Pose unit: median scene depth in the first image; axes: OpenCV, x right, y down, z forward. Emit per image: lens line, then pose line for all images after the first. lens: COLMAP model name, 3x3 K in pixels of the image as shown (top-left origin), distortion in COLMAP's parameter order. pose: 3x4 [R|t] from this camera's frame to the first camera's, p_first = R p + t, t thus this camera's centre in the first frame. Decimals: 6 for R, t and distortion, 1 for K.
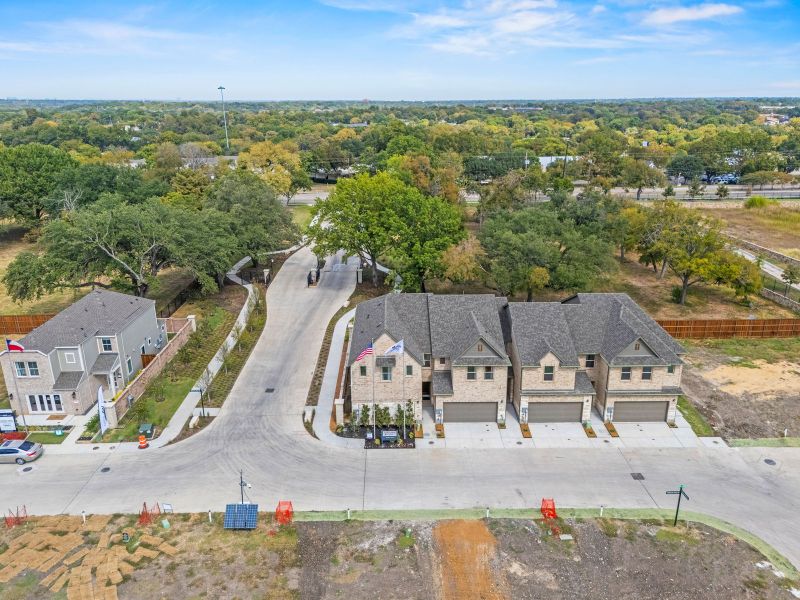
lens RADIAL K [[589.3, 0, 402.0], [0, 589.3, 286.2], [0, 0, 1]] dist [0.073413, -0.067678]
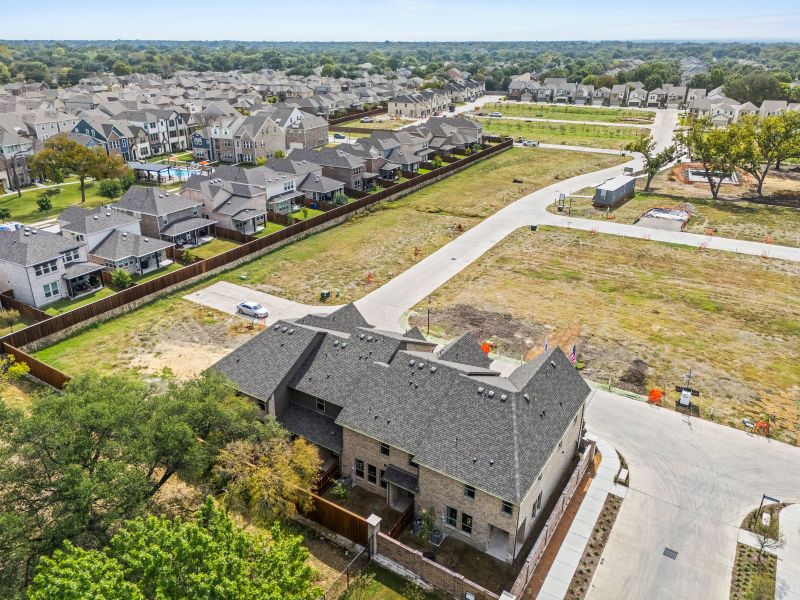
lens RADIAL K [[589.3, 0, 404.5], [0, 589.3, 299.8], [0, 0, 1]] dist [0.073413, -0.067678]
pose [[-0.836993, -0.215697, 0.502910, -0.291770], [0.167159, 0.774326, 0.610310, -0.624199], [-0.521058, 0.594890, -0.612049, 1.645093]]
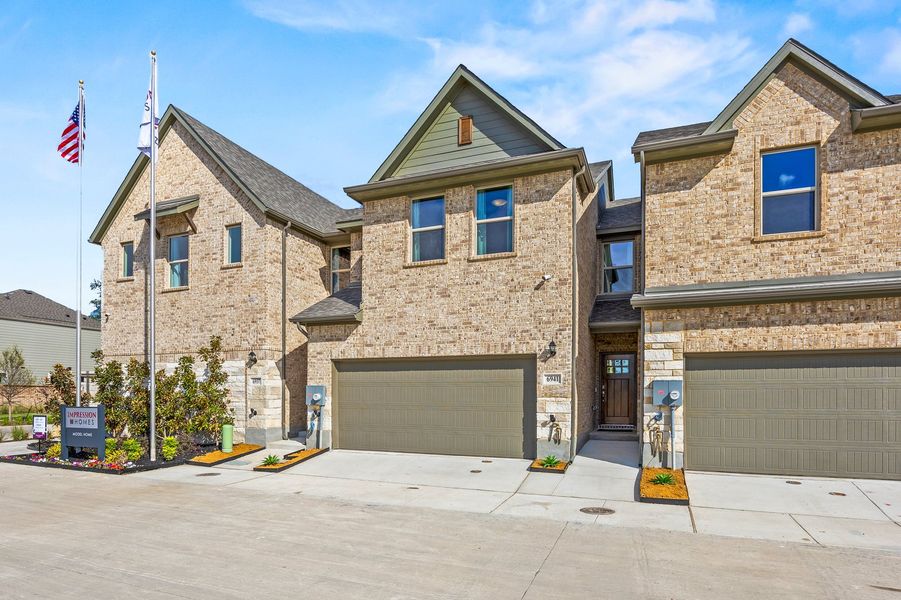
lens RADIAL K [[550.4, 0, 422.2], [0, 550.4, 388.1], [0, 0, 1]] dist [-0.019922, 0.004358]
pose [[0.906606, 0.003920, -0.421959, 0.212958], [-0.129385, 0.954375, -0.269126, 0.271525], [0.401652, 0.298586, 0.865749, 0.811005]]
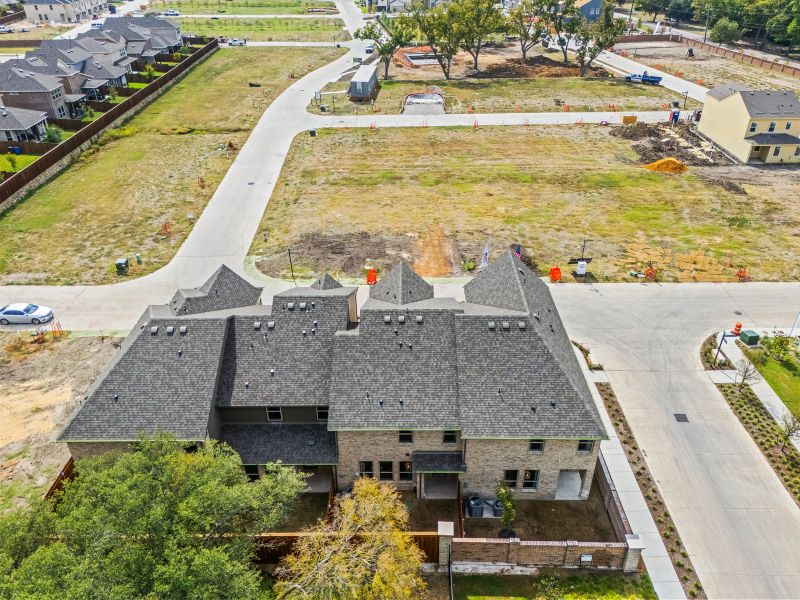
lens RADIAL K [[571.5, 0, 412.6], [0, 571.5, 301.0], [0, 0, 1]] dist [0.053851, -0.031790]
pose [[-0.999824, 0.001114, 0.018742, 0.099670], [0.015095, 0.641304, 0.767138, -0.521809], [-0.011165, 0.767286, -0.641208, 1.555389]]
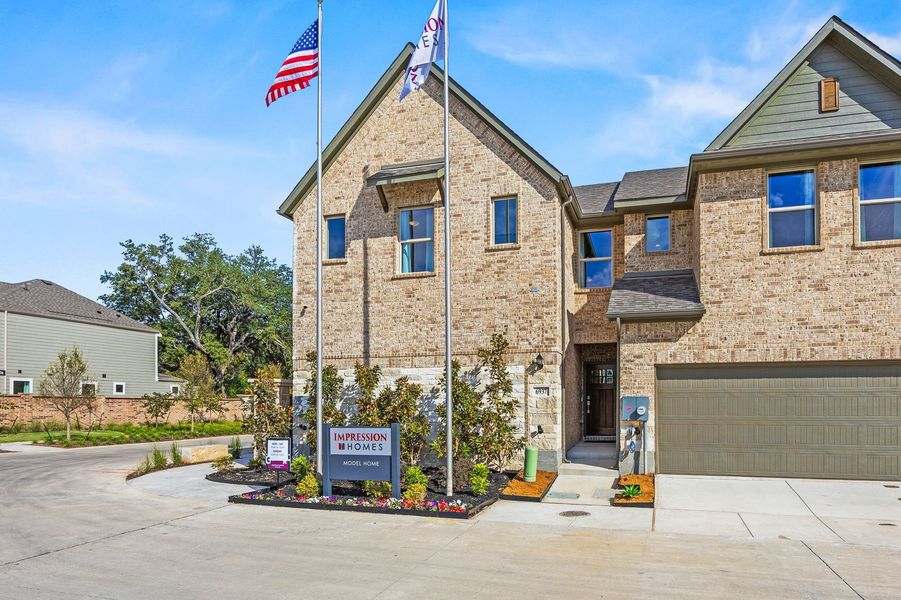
lens RADIAL K [[550.4, 0, 496.4], [0, 550.4, 400.9], [0, 0, 1]] dist [-0.019922, 0.004358]
pose [[0.958350, 0.002510, -0.285587, 0.072403], [-0.085518, 0.956602, -0.278566, 0.272421], [0.272493, 0.291386, 0.916974, 0.806738]]
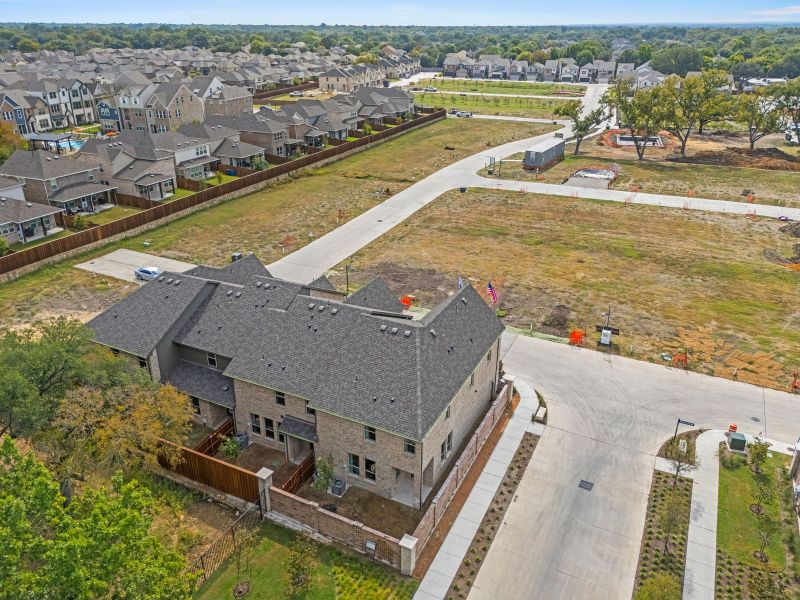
lens RADIAL K [[589.3, 0, 413.1], [0, 589.3, 307.1], [0, 0, 1]] dist [0.073413, -0.067678]
pose [[-0.890302, -0.191775, 0.413019, -0.333488], [0.139338, 0.748764, 0.648026, -0.501486], [-0.433529, 0.634488, -0.639904, 1.606059]]
